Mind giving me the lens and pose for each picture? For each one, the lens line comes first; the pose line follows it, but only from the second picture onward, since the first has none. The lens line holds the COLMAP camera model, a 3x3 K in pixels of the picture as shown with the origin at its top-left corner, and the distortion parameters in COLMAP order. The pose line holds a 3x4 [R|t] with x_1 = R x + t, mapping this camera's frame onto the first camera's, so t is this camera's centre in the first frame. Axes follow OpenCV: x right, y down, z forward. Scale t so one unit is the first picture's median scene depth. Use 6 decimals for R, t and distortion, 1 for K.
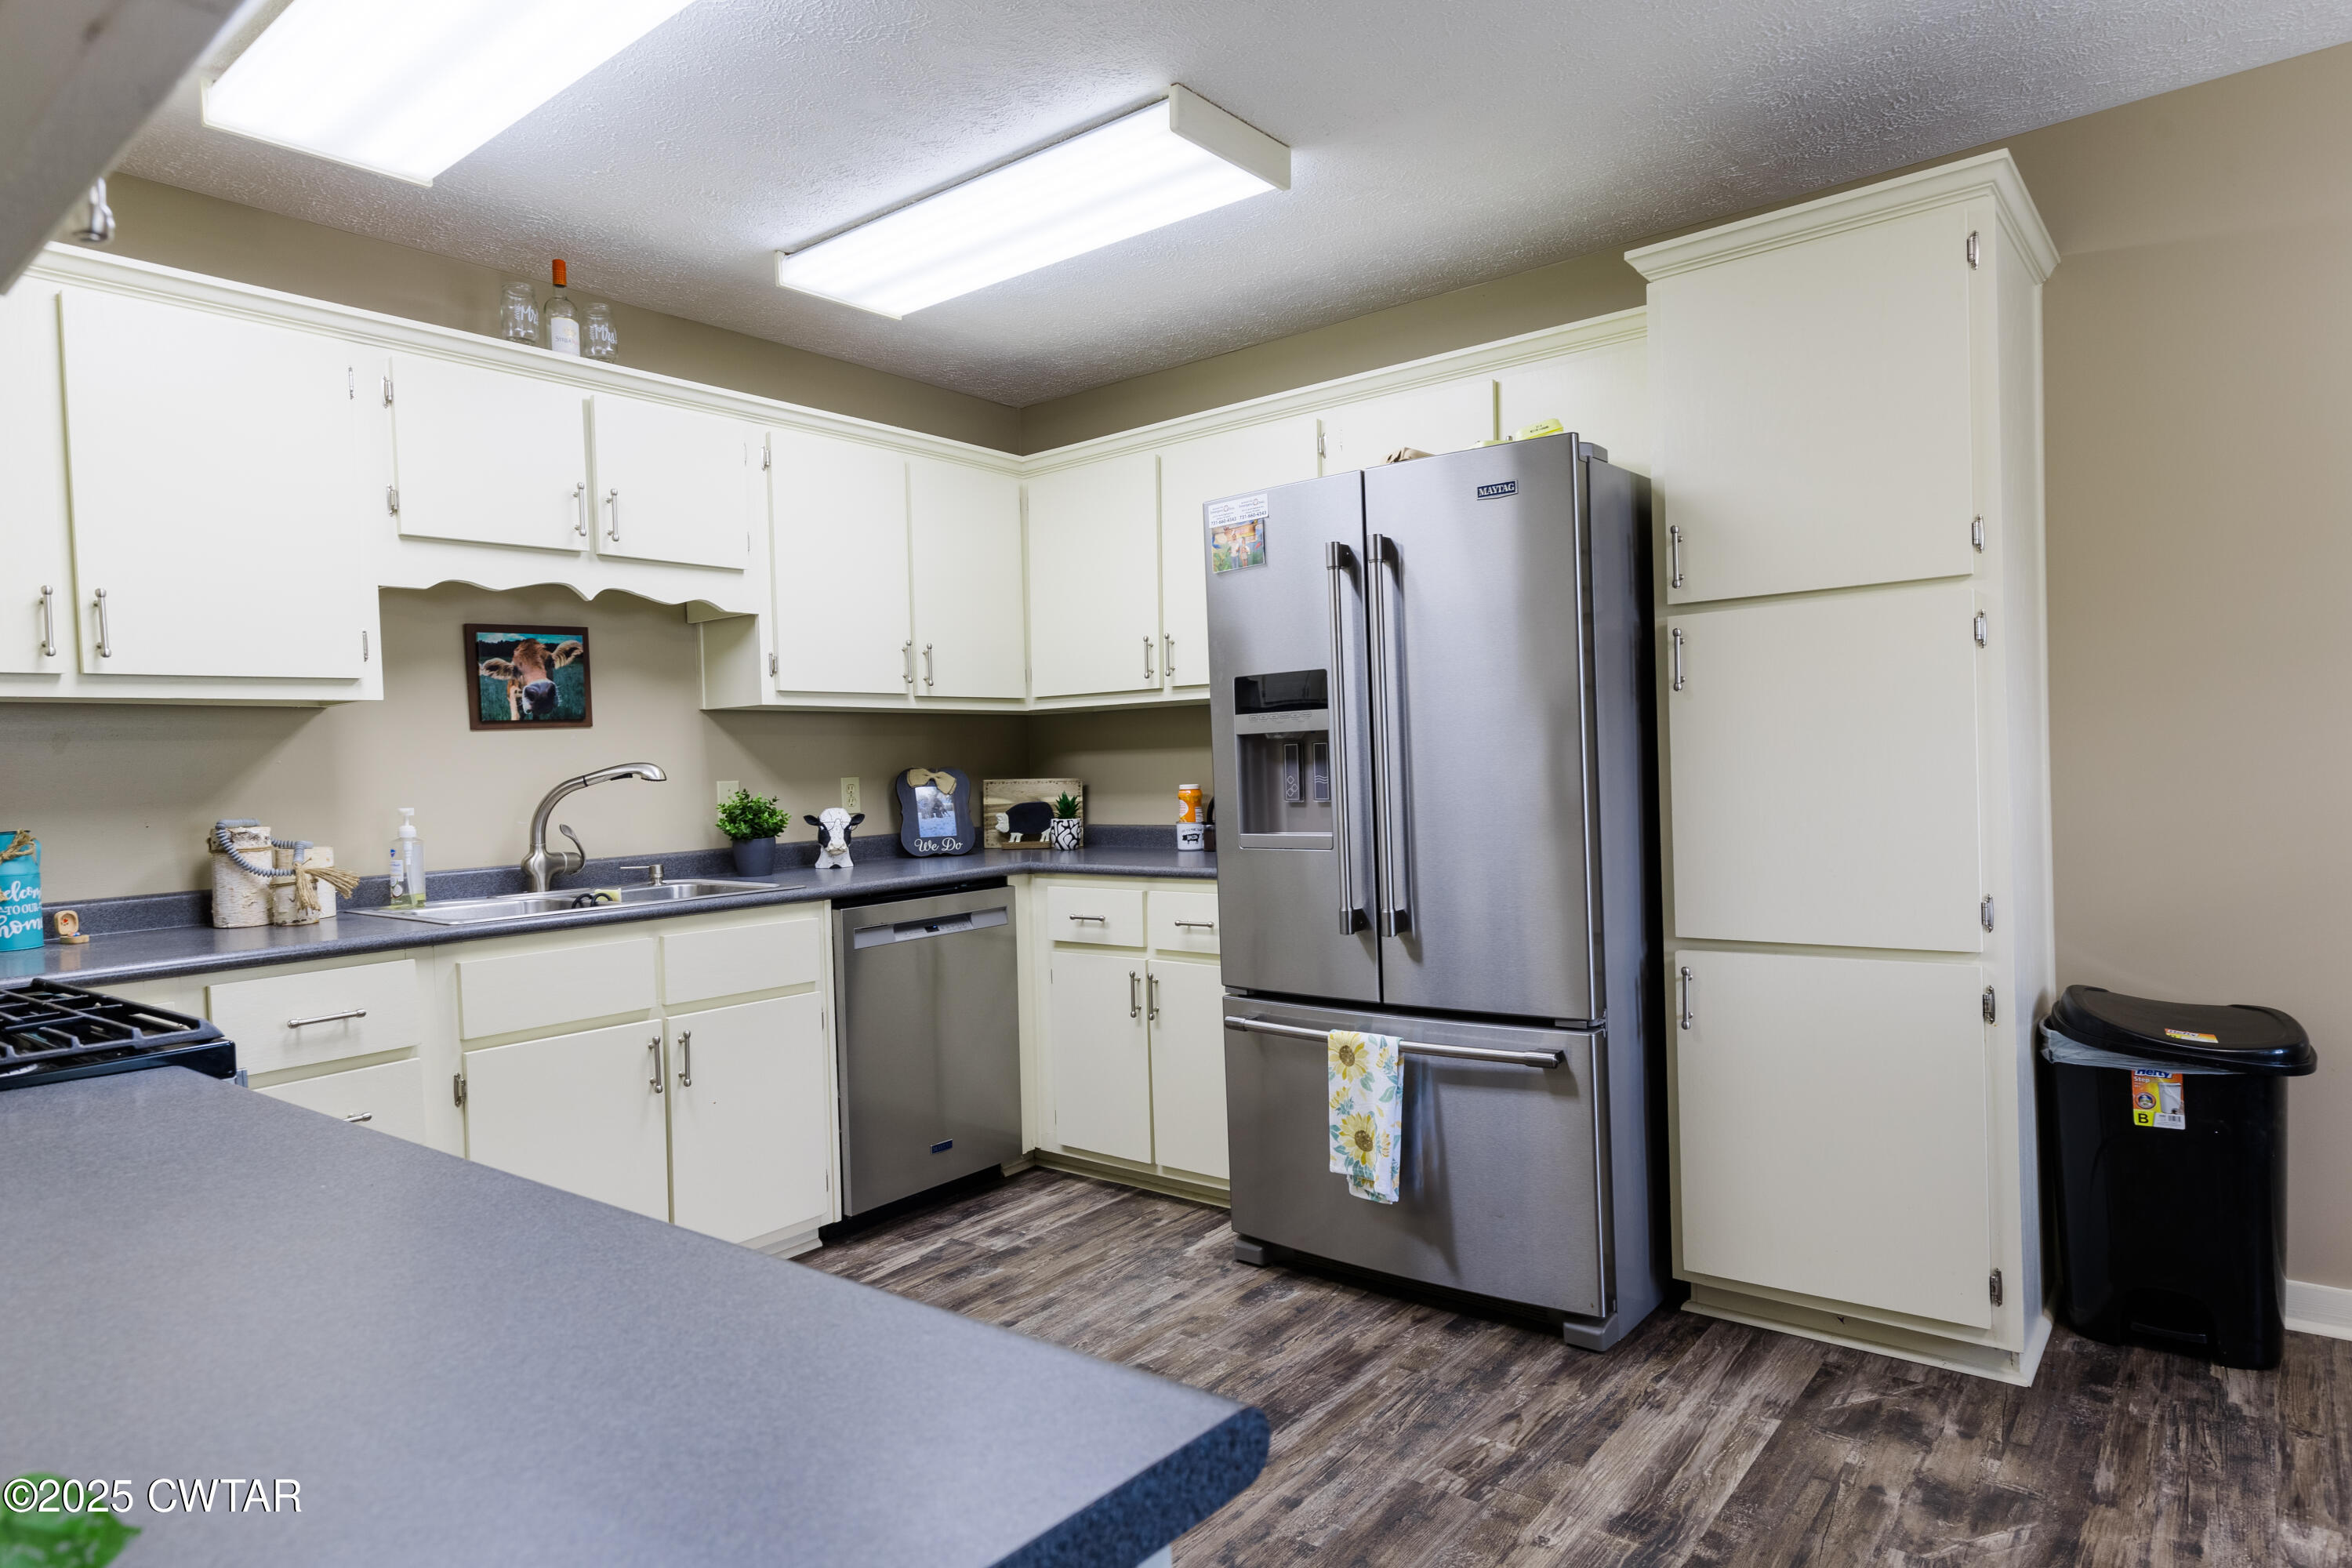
lens RADIAL K [[1287.2, 0, 1176.0], [0, 1287.2, 784.0], [0, 0, 1]] dist [-0.001041, -0.000109]
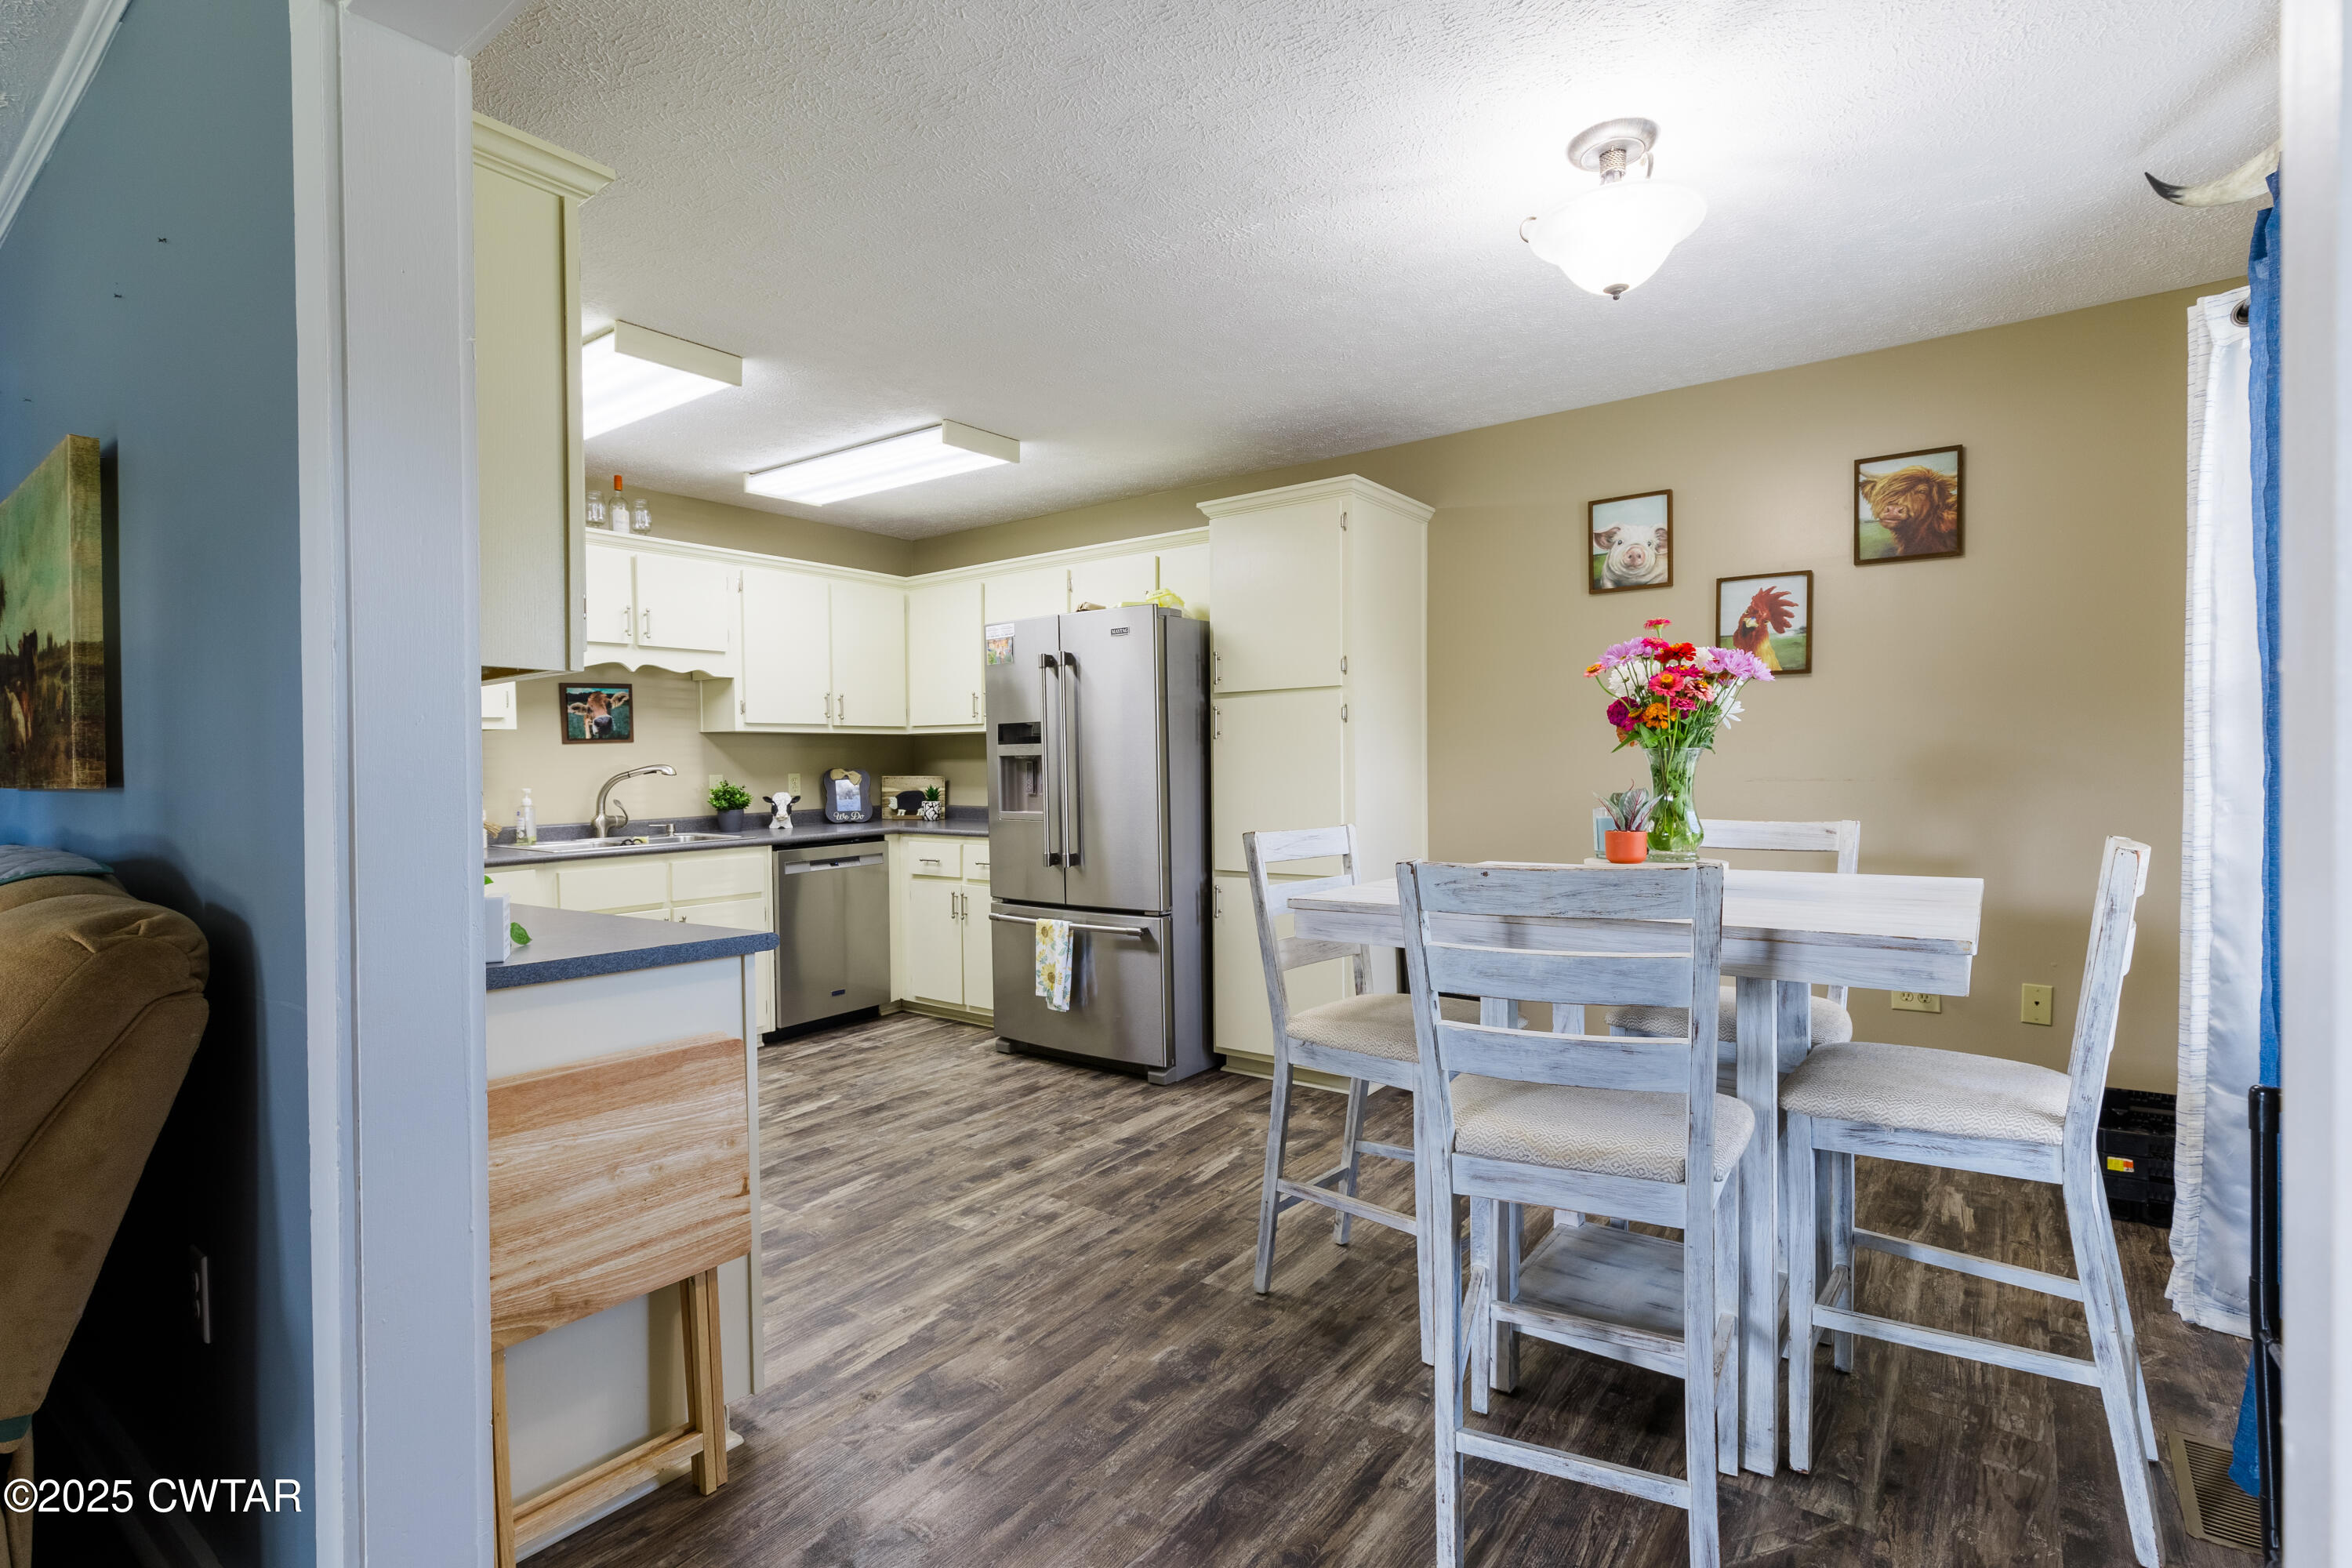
lens RADIAL K [[1126.3, 0, 1189.7], [0, 1126.3, 781.2], [0, 0, 1]] dist [-0.000031, 0.000343]
pose [[0.999410, 0.017894, 0.029323, 0.253492], [-0.018100, 0.999813, 0.006787, -0.017522], [-0.029196, -0.007314, 0.999547, -0.542761]]
